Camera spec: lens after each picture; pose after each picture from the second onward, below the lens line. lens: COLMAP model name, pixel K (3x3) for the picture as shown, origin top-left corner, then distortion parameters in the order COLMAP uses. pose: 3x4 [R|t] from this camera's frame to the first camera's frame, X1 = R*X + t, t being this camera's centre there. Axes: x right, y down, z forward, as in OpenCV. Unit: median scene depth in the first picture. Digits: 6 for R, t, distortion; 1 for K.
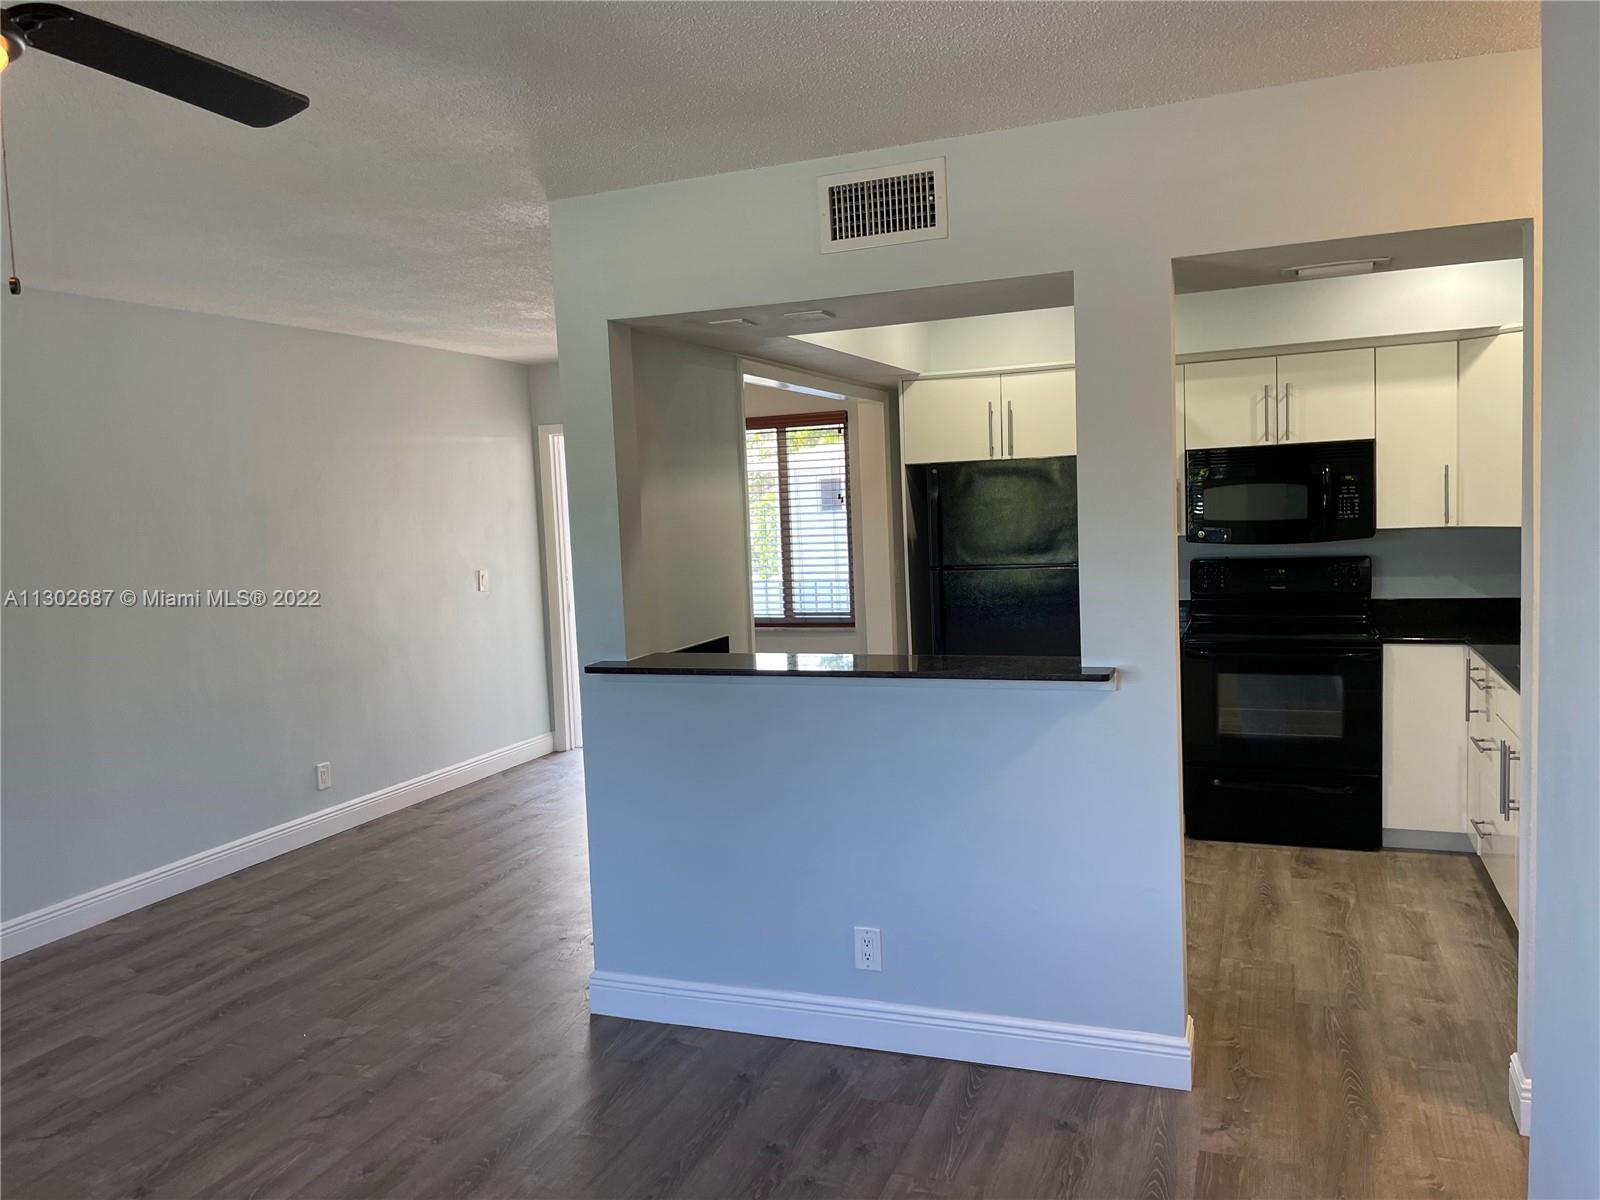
lens RADIAL K [[1200.8, 0, 794.4], [0, 1200.8, 602.3], [0, 0, 1]] dist [0.079351, -0.102641]
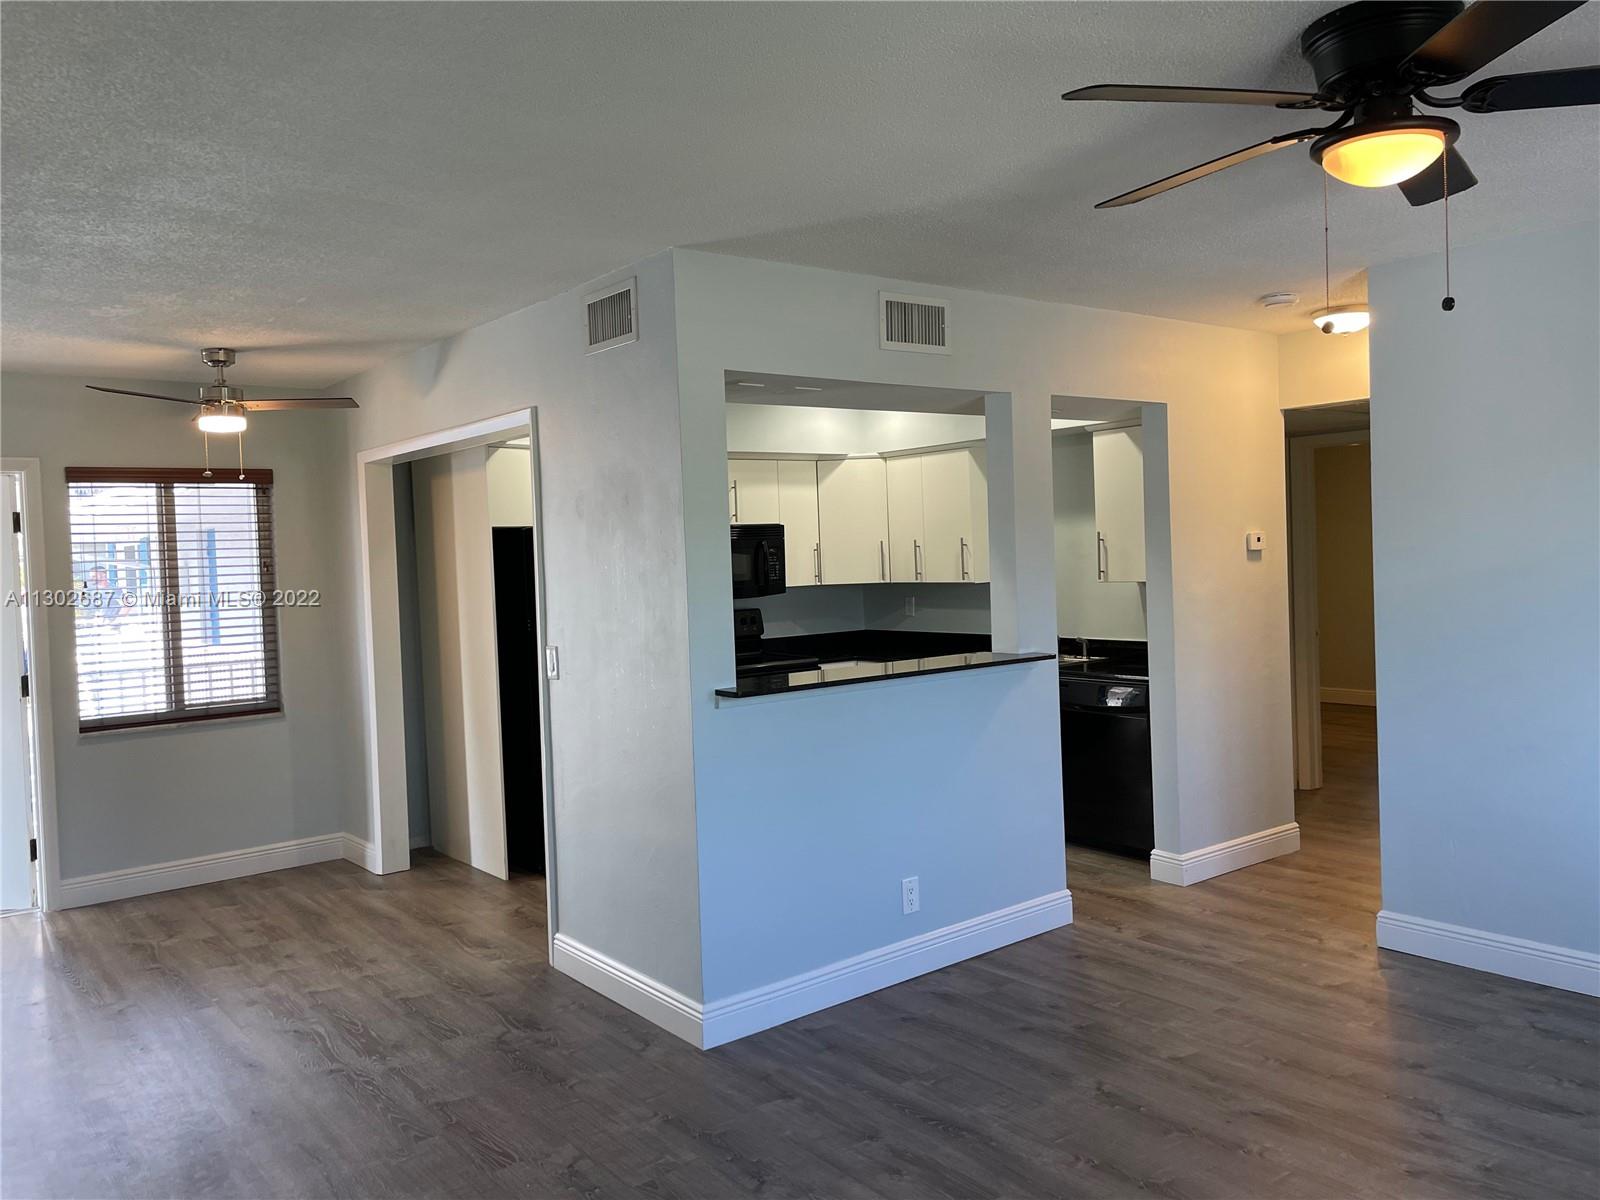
lens RADIAL K [[1200.8, 0, 787.5], [0, 1200.8, 583.0], [0, 0, 1]] dist [0.079351, -0.102641]
pose [[0.509216, 0.005178, 0.860623, -0.879366], [0.089953, 0.994185, -0.059205, 0.021778], [-0.855925, 0.107563, 0.505789, 0.356741]]
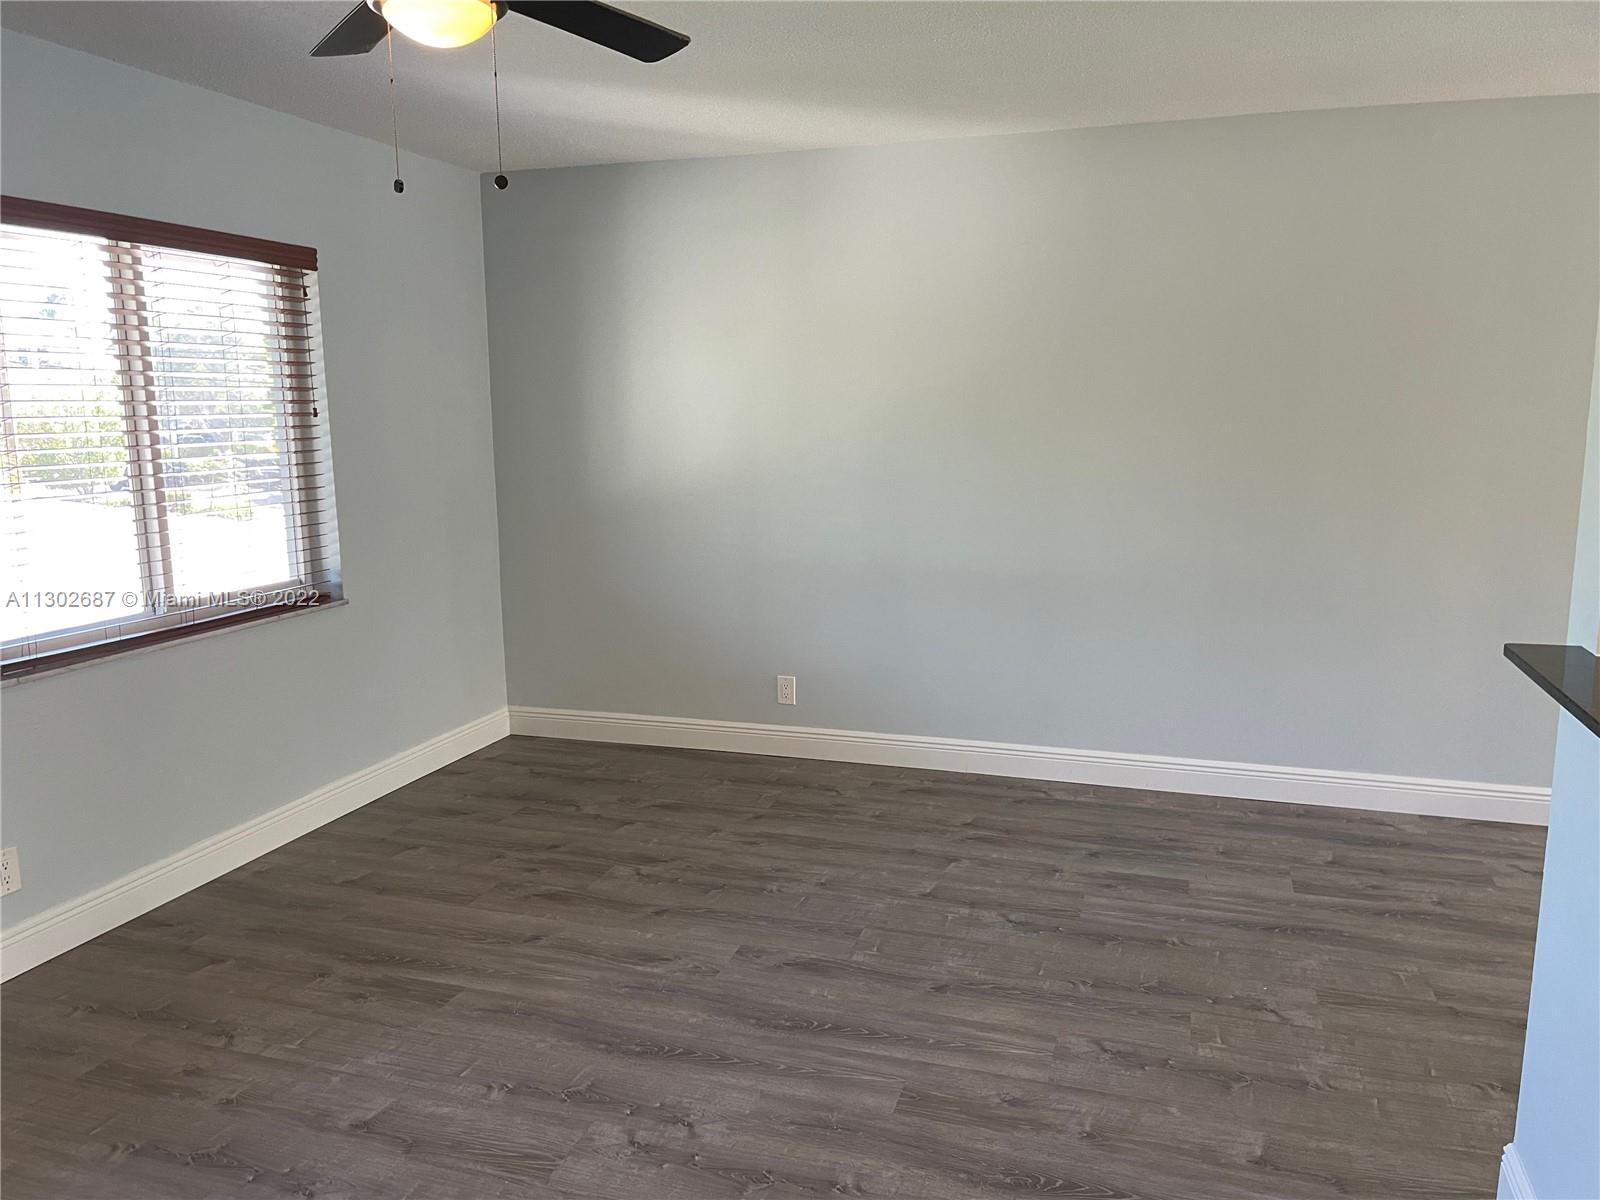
lens RADIAL K [[1200.8, 0, 796.1], [0, 1200.8, 604.9], [0, 0, 1]] dist [0.079351, -0.102641]
pose [[0.057094, 0.205689, -0.976950, 0.309740], [-0.081953, 0.976210, 0.200744, -0.043299], [0.995000, 0.068602, 0.072592, 0.520004]]
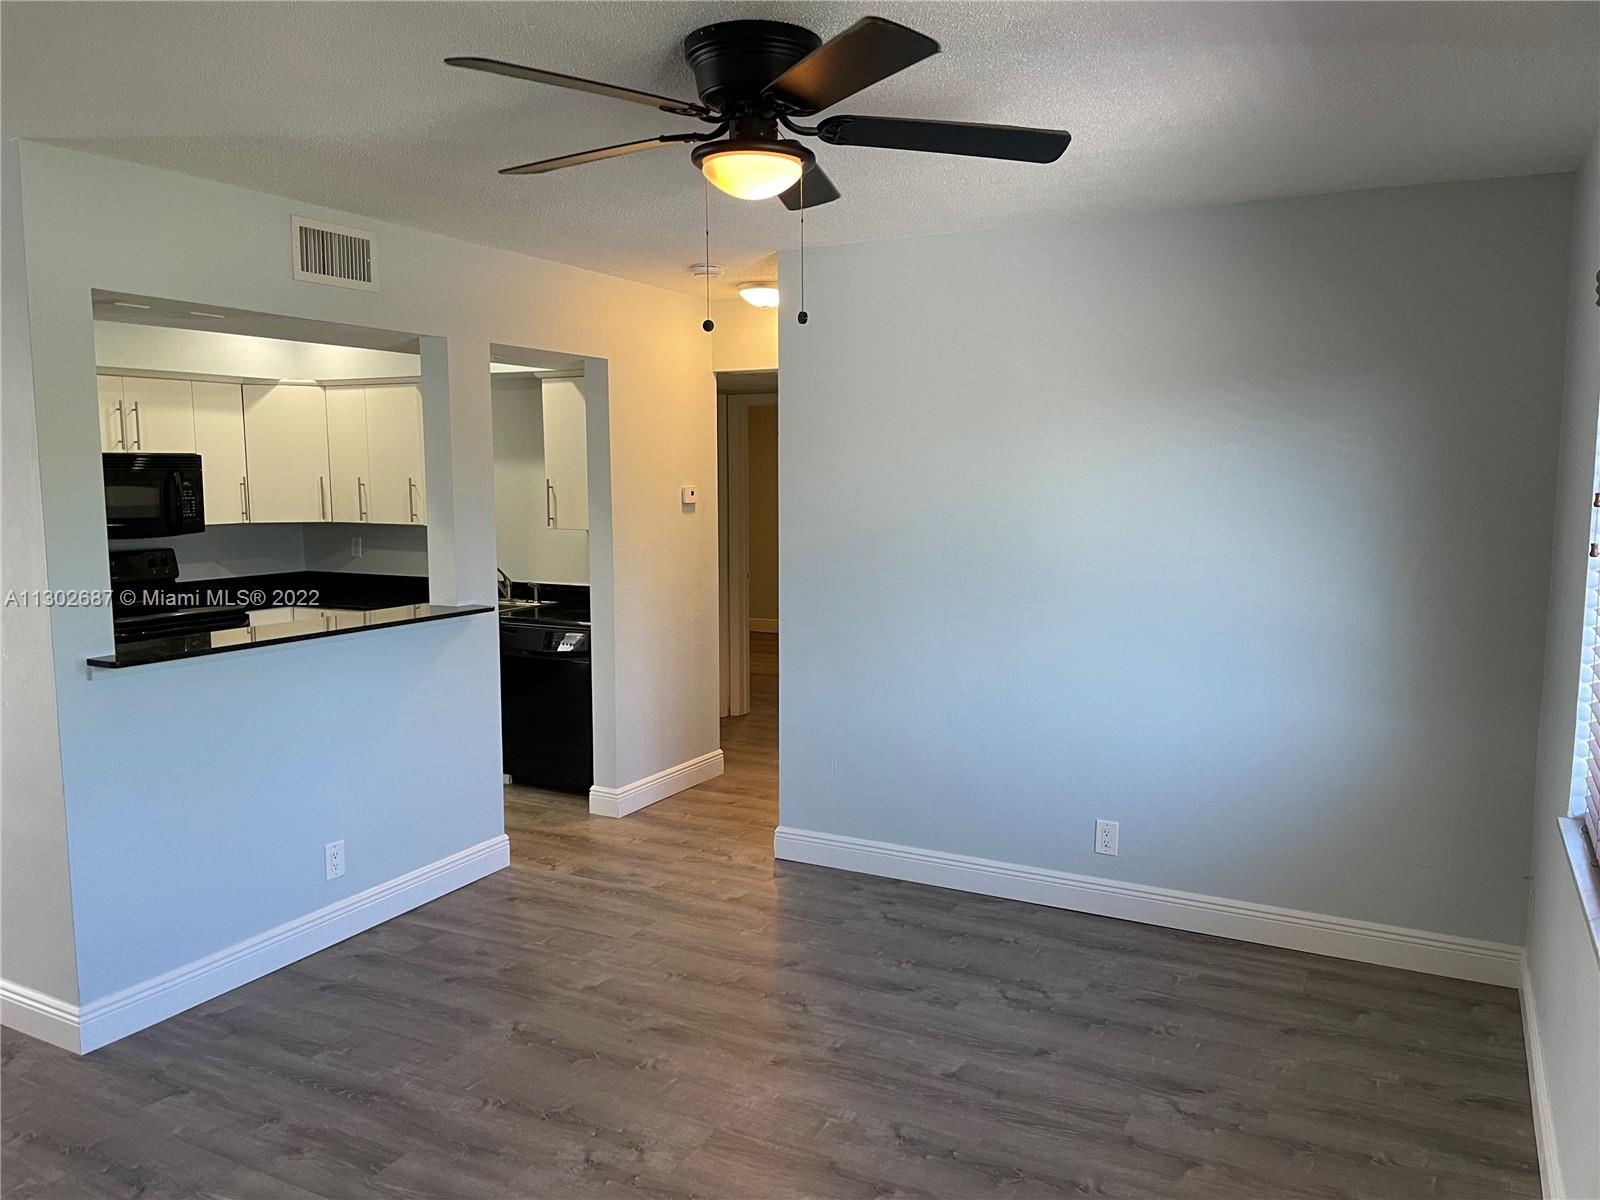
lens RADIAL K [[1200.8, 0, 791.6], [0, 1200.8, 605.8], [0, 0, 1]] dist [0.079351, -0.102641]
pose [[0.108557, -0.067922, 0.991767, -0.872577], [0.085114, 0.994635, 0.058802, 0.000946], [-0.990440, 0.078030, 0.113756, 0.315567]]
